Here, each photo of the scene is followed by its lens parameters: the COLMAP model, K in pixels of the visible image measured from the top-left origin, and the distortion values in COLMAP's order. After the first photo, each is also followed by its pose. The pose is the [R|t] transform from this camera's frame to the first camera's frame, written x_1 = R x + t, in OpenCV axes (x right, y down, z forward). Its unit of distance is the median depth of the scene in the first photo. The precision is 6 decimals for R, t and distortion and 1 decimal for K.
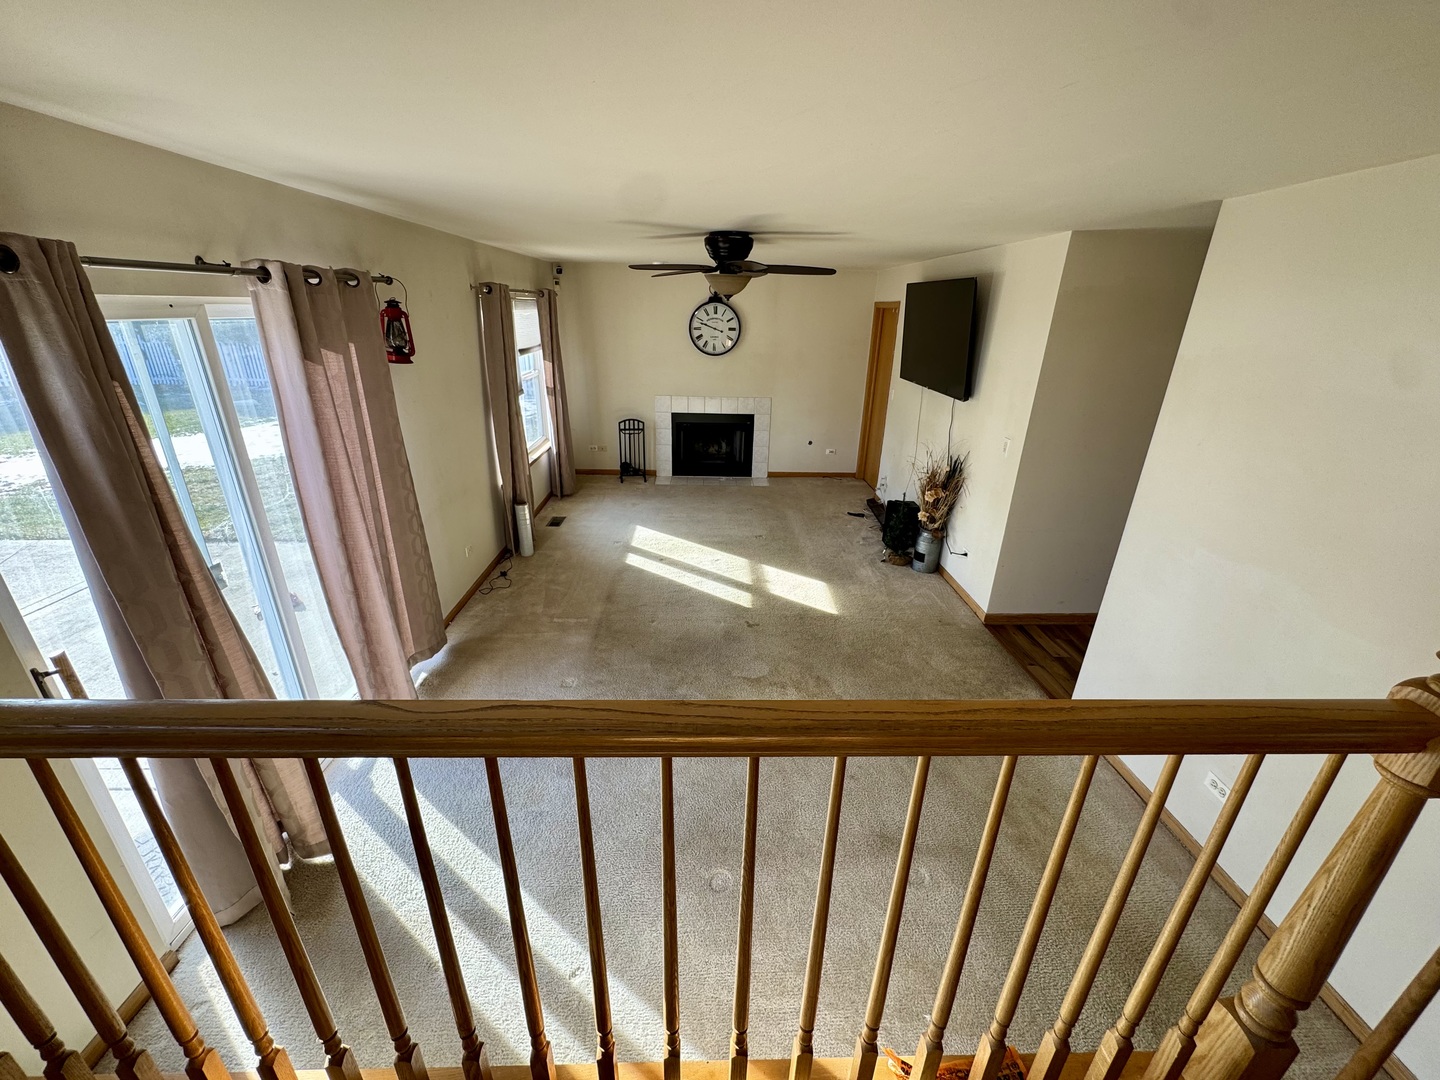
lens RADIAL K [[583.2, 0, 721.4], [0, 583.2, 538.2], [0, 0, 1]] dist [-0.000846, 0.000077]
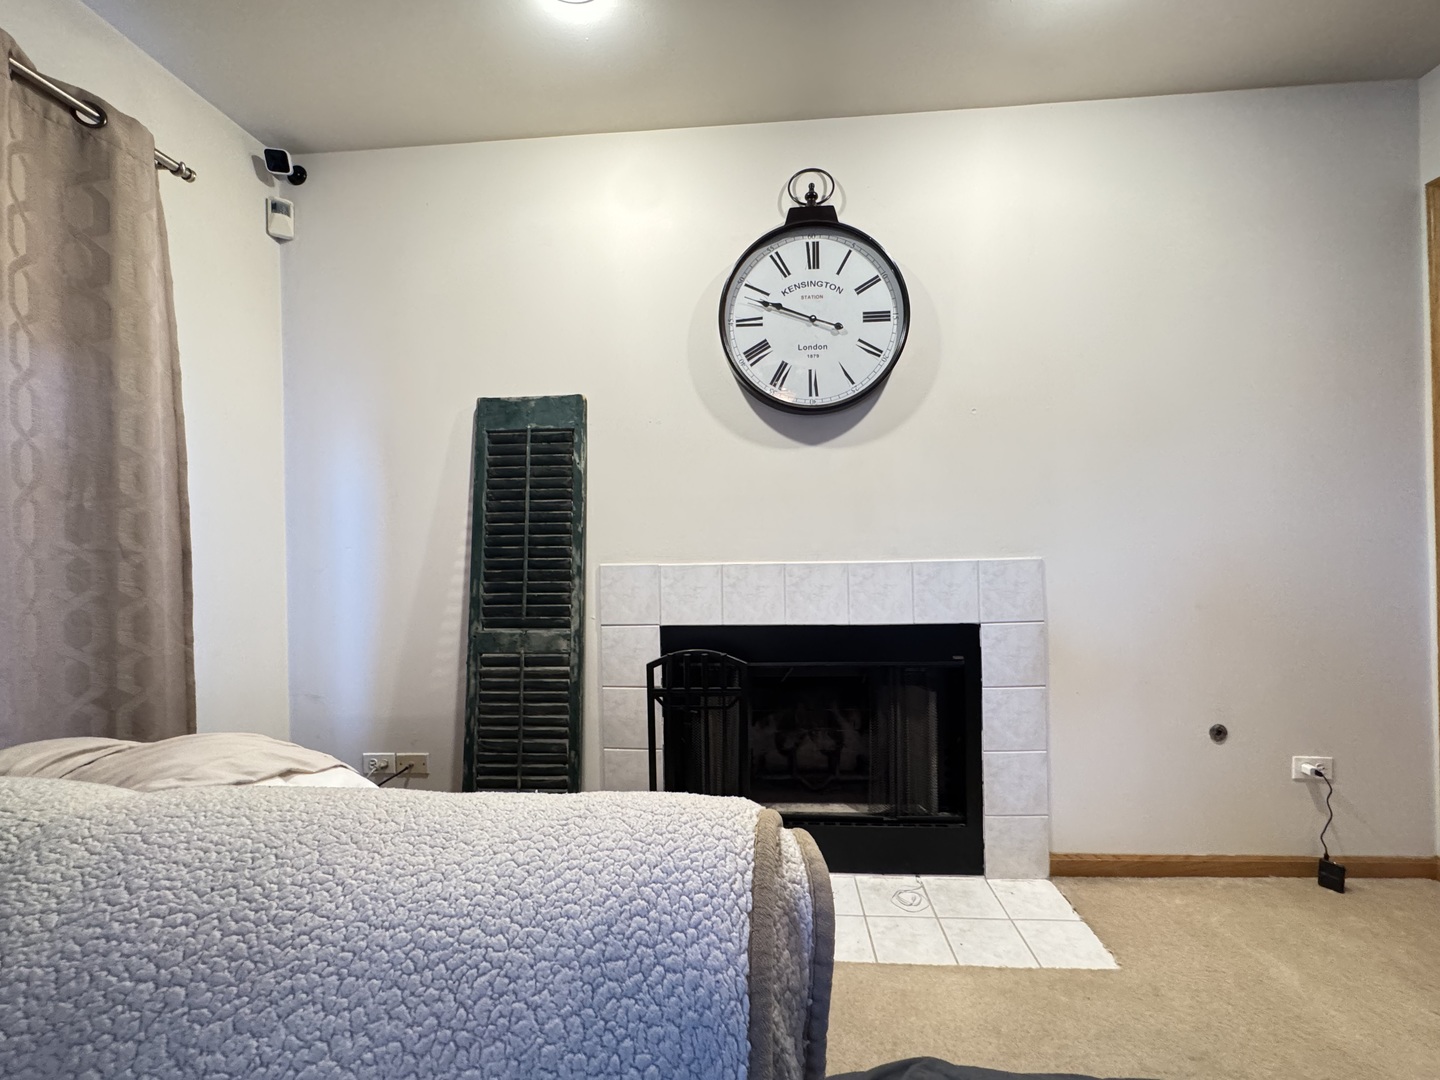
lens RADIAL K [[583.2, 0, 723.0], [0, 583.2, 536.9], [0, 0, 1]] dist [-0.000846, 0.000077]
pose [[0.994561, -0.040785, -0.095835, -0.031219], [0.002240, 0.928305, -0.371812, -0.162088], [0.104129, 0.369575, 0.923348, 0.782255]]
